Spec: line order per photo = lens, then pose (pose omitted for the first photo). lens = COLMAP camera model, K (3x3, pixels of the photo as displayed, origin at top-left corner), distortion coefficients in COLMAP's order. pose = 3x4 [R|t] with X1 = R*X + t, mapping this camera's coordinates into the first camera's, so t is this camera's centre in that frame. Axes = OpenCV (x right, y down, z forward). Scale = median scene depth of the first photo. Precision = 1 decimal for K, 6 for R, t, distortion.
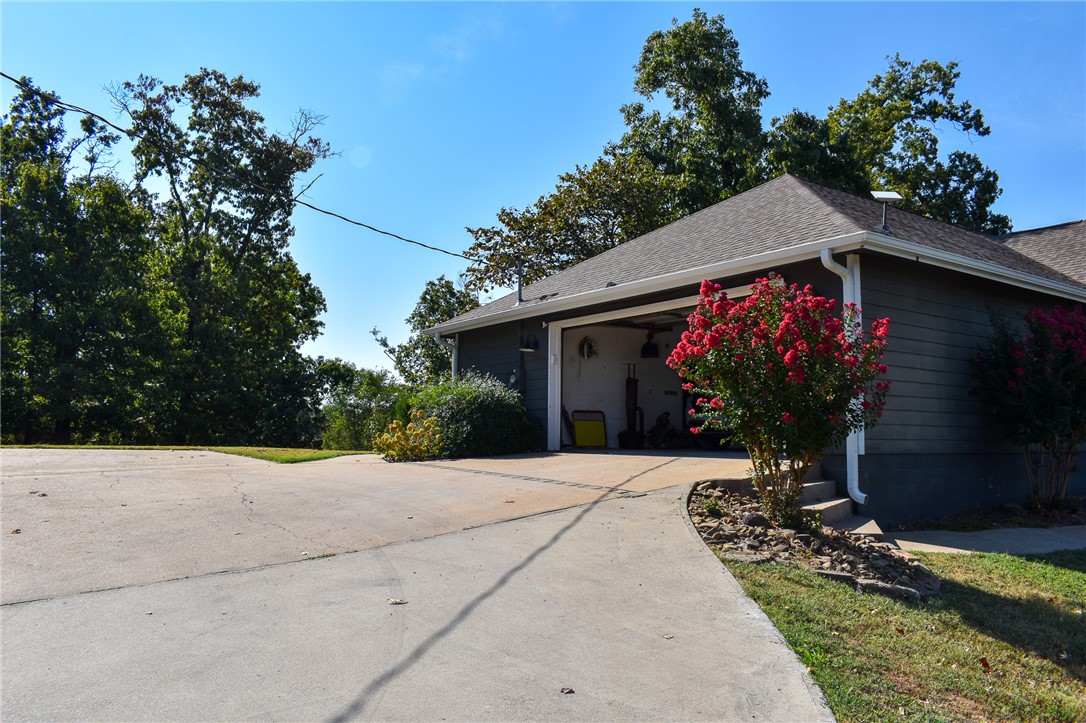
lens RADIAL K [[866.7, 0, 557.2], [0, 866.7, 365.2], [0, 0, 1]] dist [-0.092896, 0.013259]
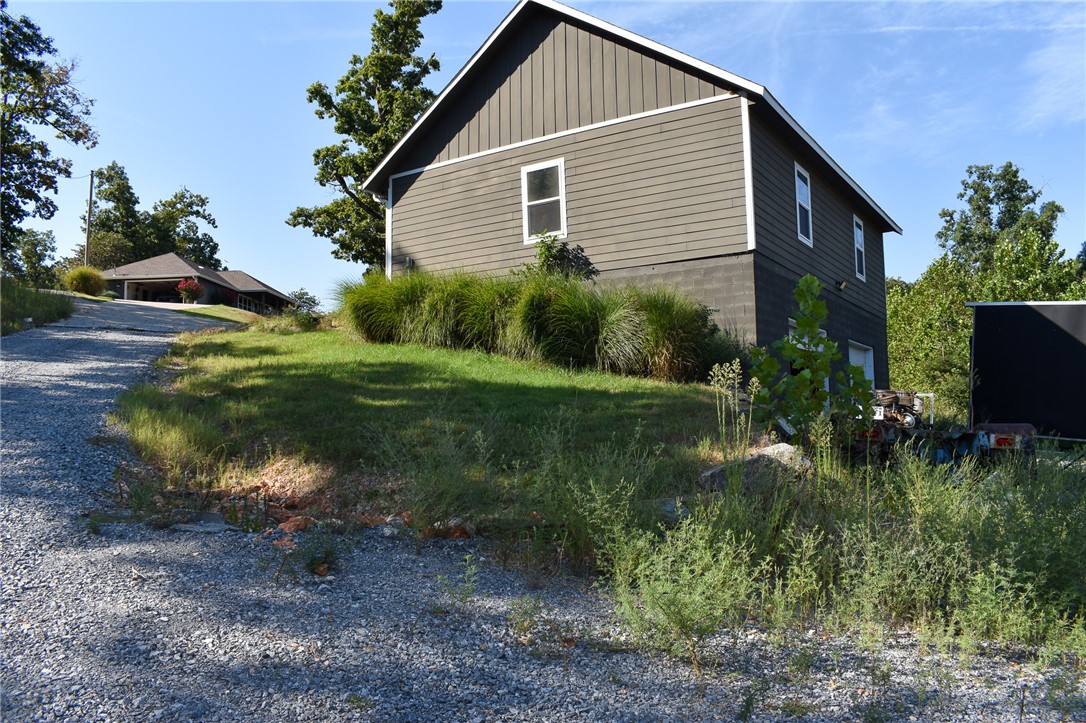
lens RADIAL K [[866.7, 0, 557.2], [0, 866.7, 365.2], [0, 0, 1]] dist [-0.092896, 0.013259]
pose [[0.640156, 0.058380, 0.766023, -0.845182], [-0.062626, 0.997756, -0.023705, 0.158010], [-0.765688, -0.032798, 0.642375, -1.585464]]
